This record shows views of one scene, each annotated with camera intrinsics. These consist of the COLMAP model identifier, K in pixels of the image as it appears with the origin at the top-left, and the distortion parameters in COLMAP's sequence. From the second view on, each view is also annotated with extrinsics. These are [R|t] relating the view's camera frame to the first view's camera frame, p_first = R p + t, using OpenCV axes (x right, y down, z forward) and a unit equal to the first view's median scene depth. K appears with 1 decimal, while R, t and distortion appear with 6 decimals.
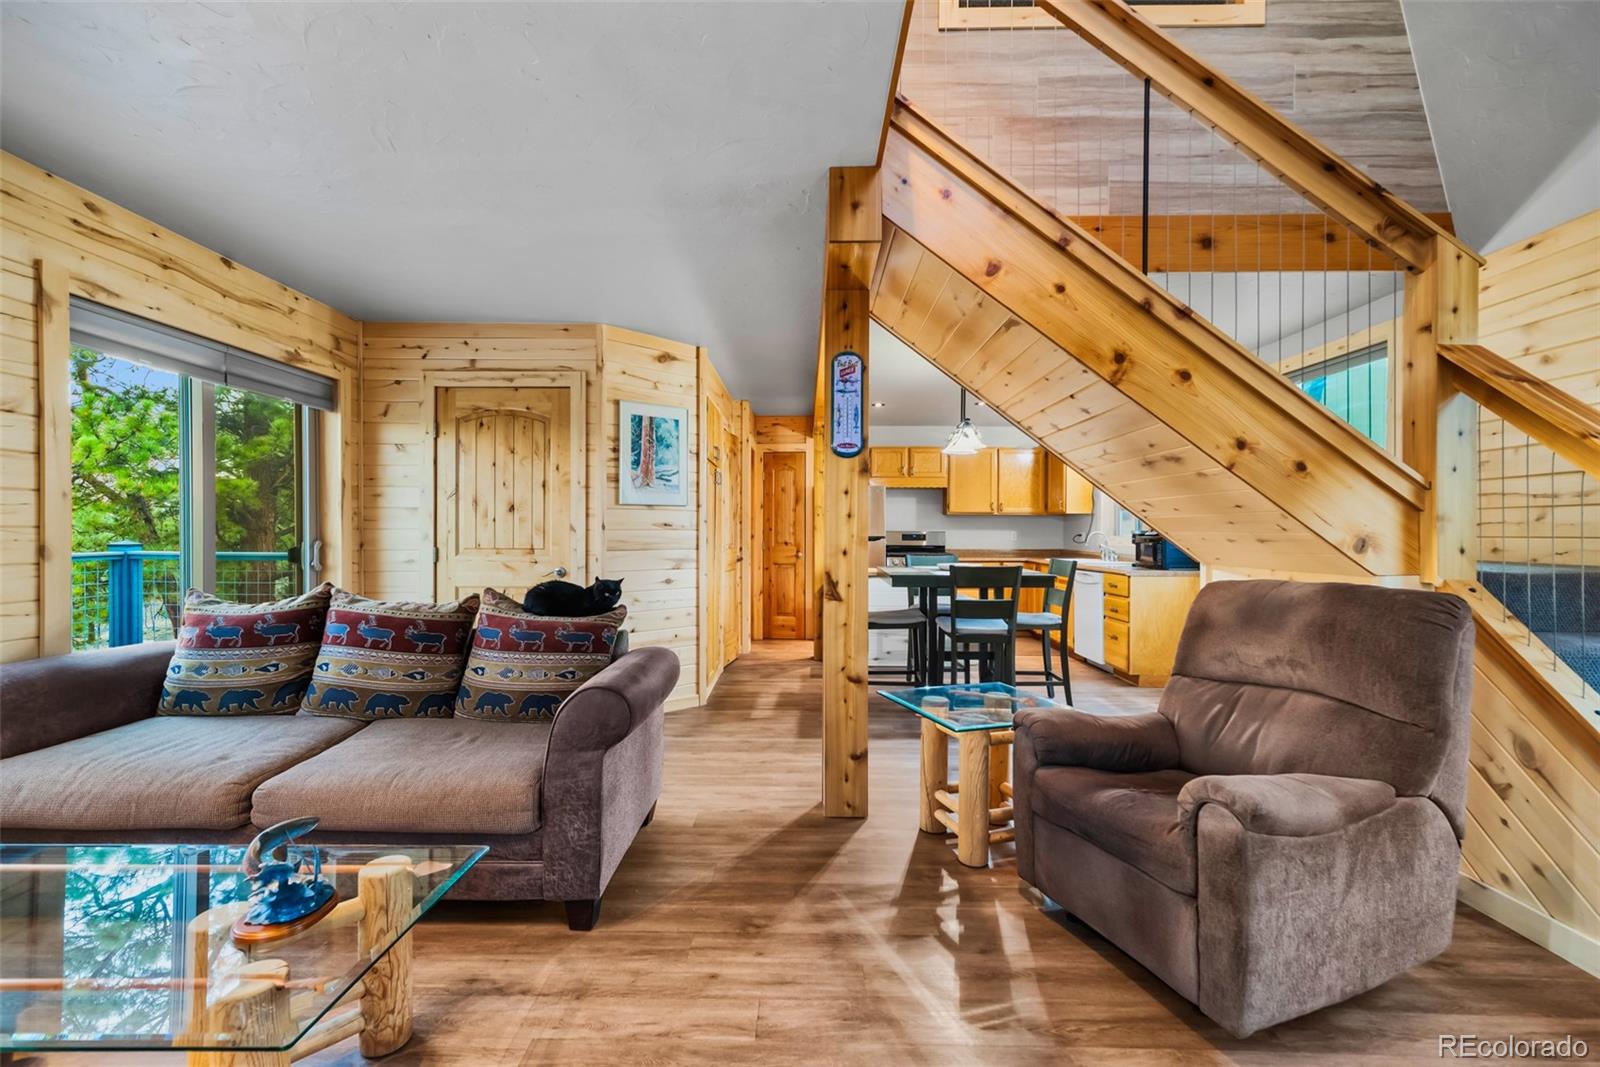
lens RADIAL K [[693.0, 0, 796.6], [0, 693.0, 530.9], [0, 0, 1]] dist [0.007707, 0.000551]
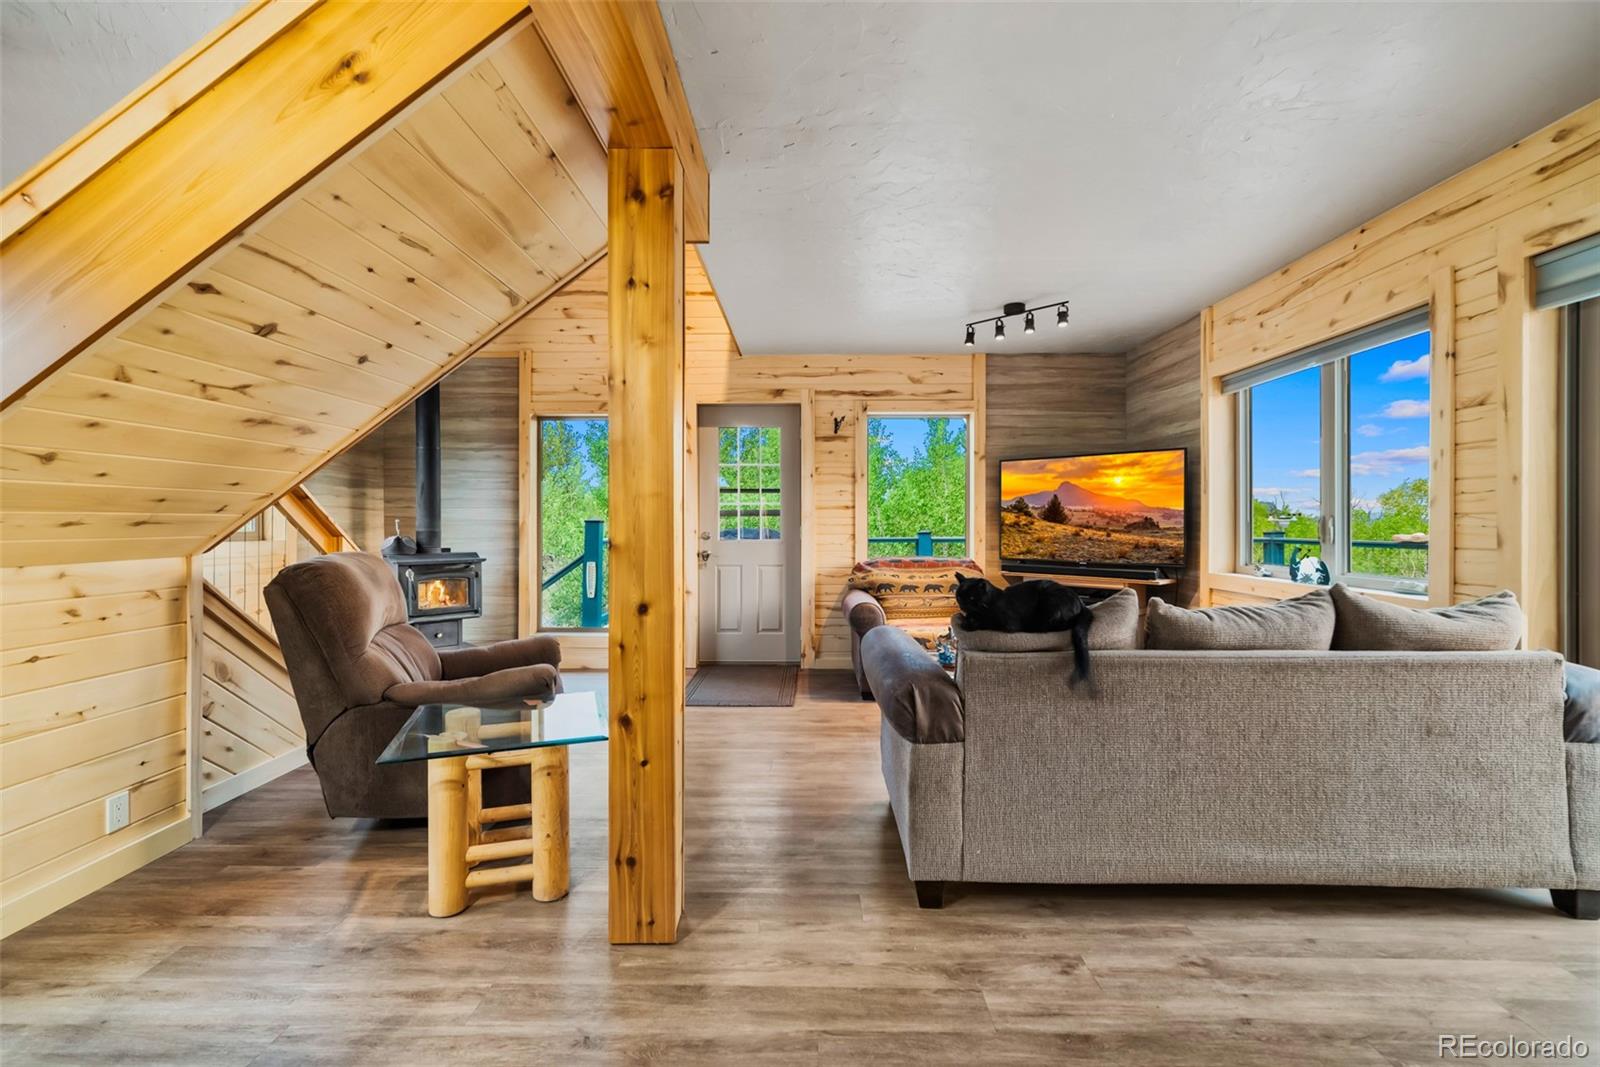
lens RADIAL K [[693.0, 0, 797.9], [0, 693.0, 521.9], [0, 0, 1]] dist [0.007707, 0.000551]
pose [[-0.999979, -0.004084, 0.004947, -0.054538], [-0.004086, 0.999992, -0.000366, 0.006451], [-0.004946, -0.000387, -0.999988, 1.175735]]
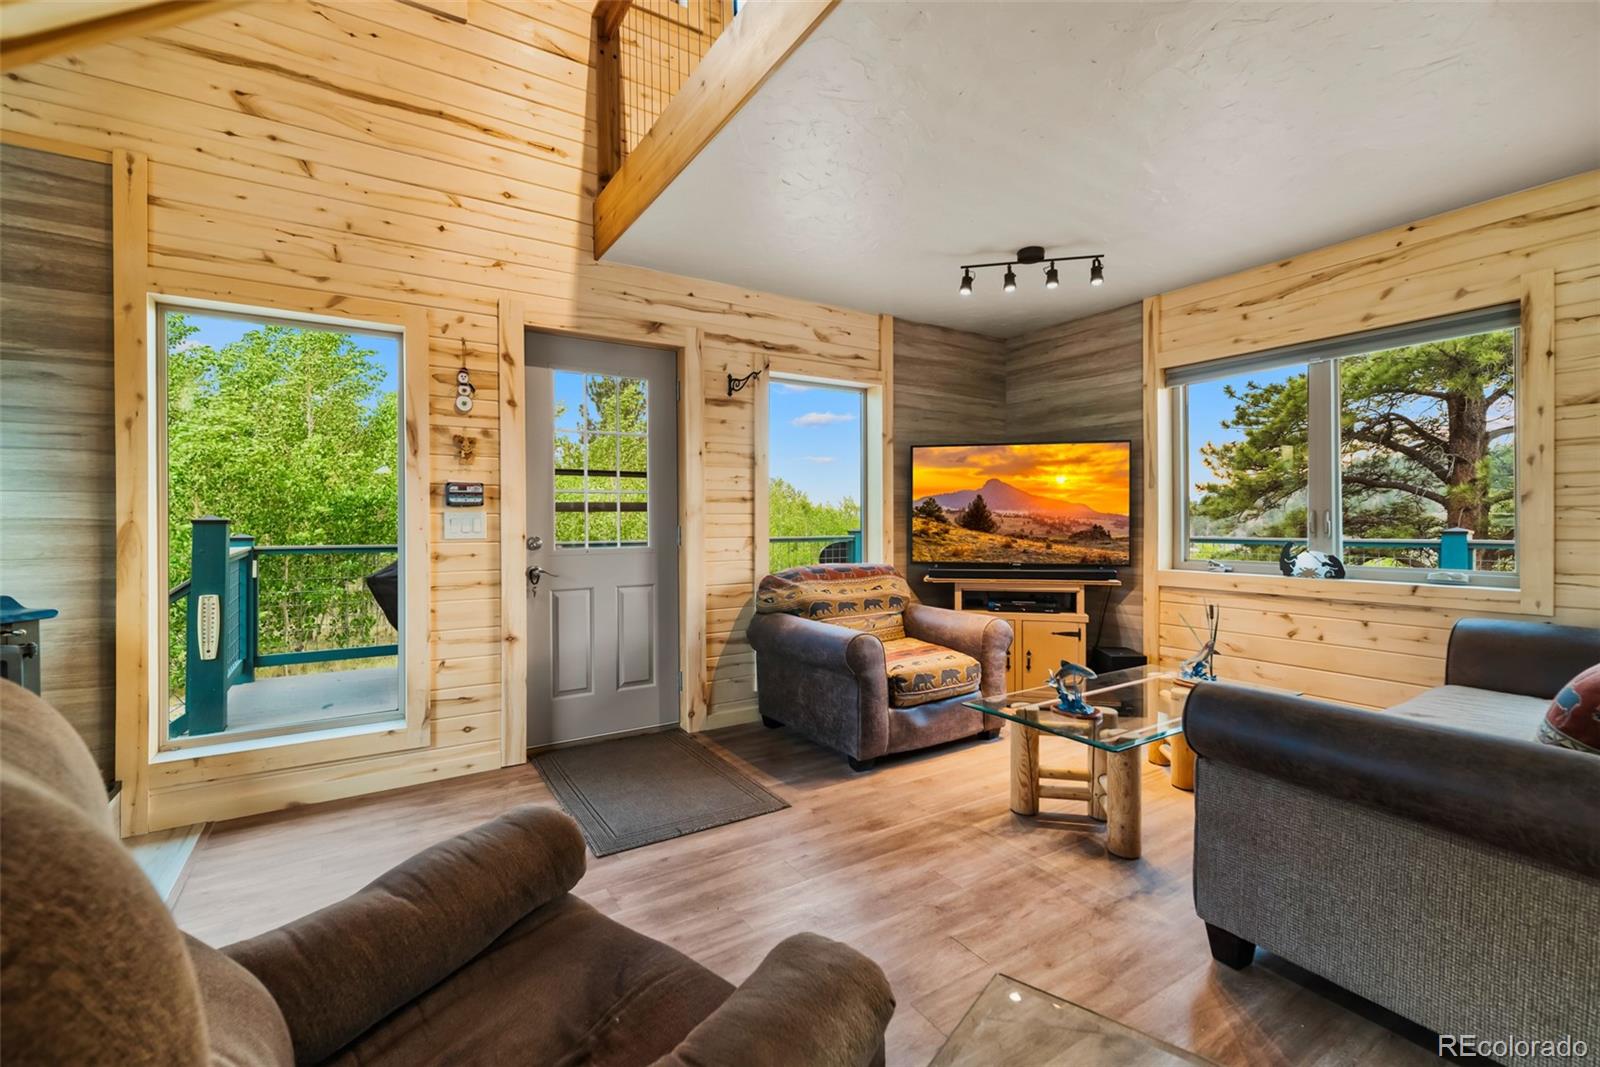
lens RADIAL K [[693.0, 0, 799.7], [0, 693.0, 522.5], [0, 0, 1]] dist [0.007707, 0.000551]
pose [[-0.837662, 0.001593, -0.546187, 0.306321], [0.002028, 0.999998, -0.000194, 0.009722], [0.546185, -0.001270, -0.837663, 0.709226]]
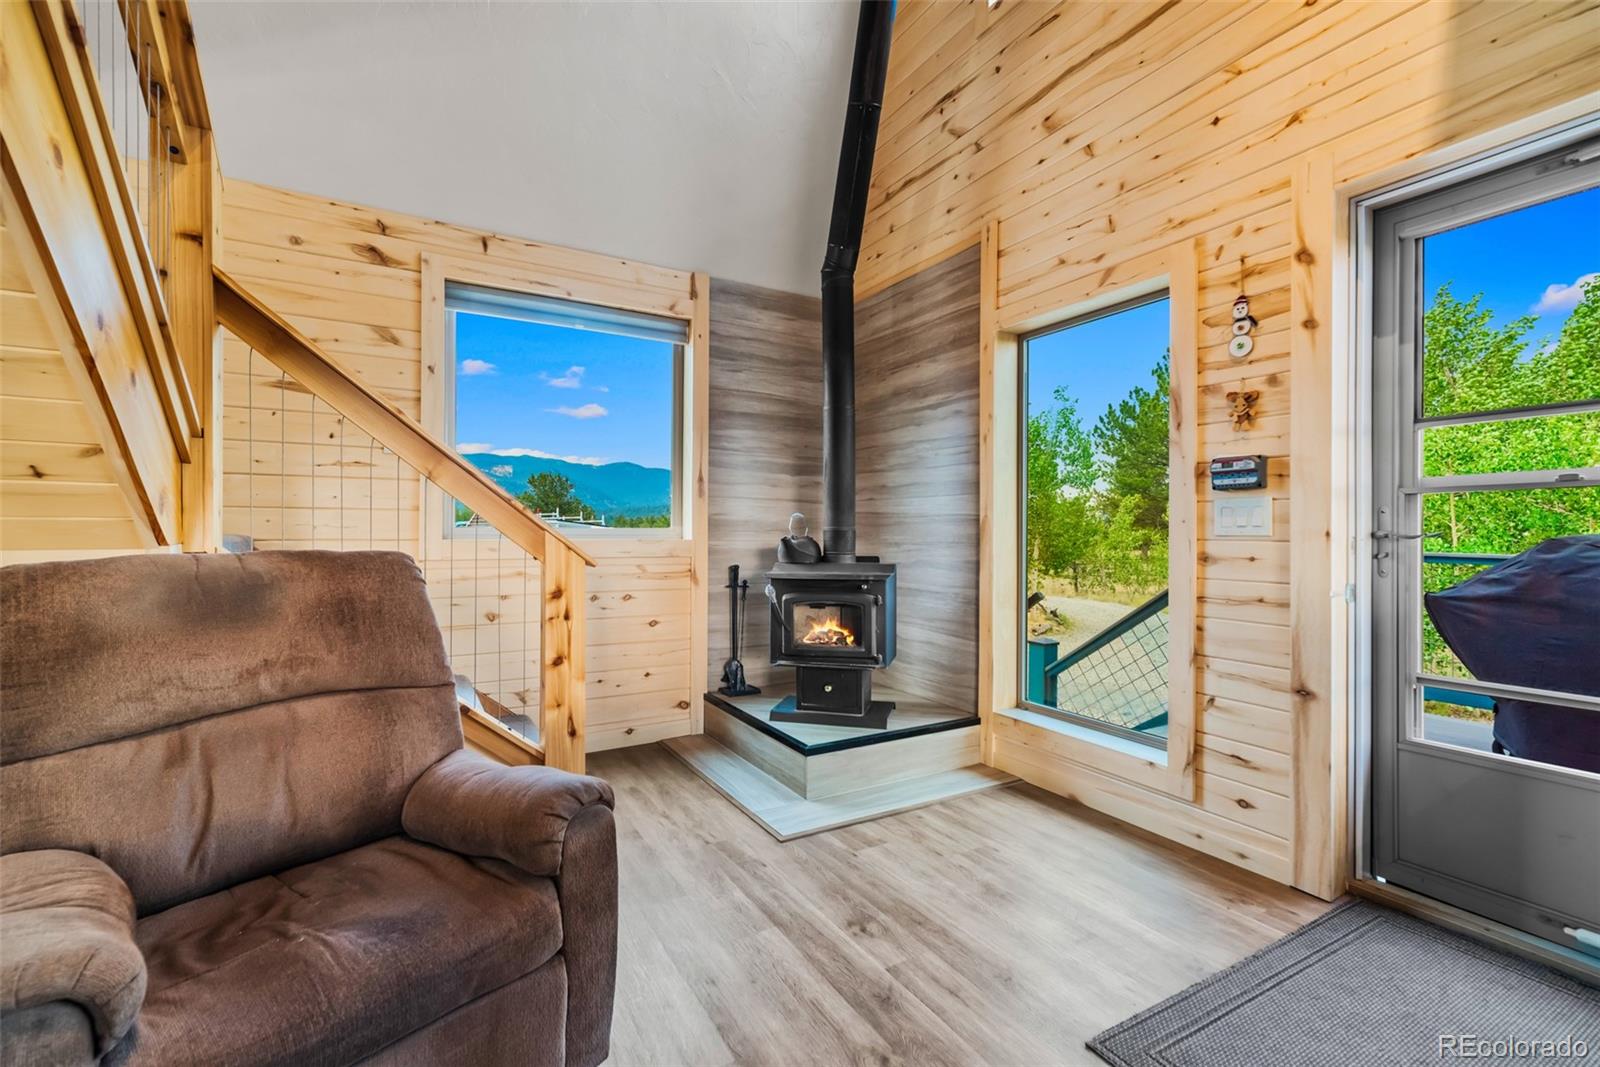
lens RADIAL K [[693.0, 0, 796.2], [0, 693.0, 530.4], [0, 0, 1]] dist [0.007707, 0.000551]
pose [[-0.510377, -0.003390, 0.859944, -0.084878], [-0.006615, 0.999978, 0.000017, 0.024741], [-0.859925, -0.005680, -0.510388, 0.453603]]
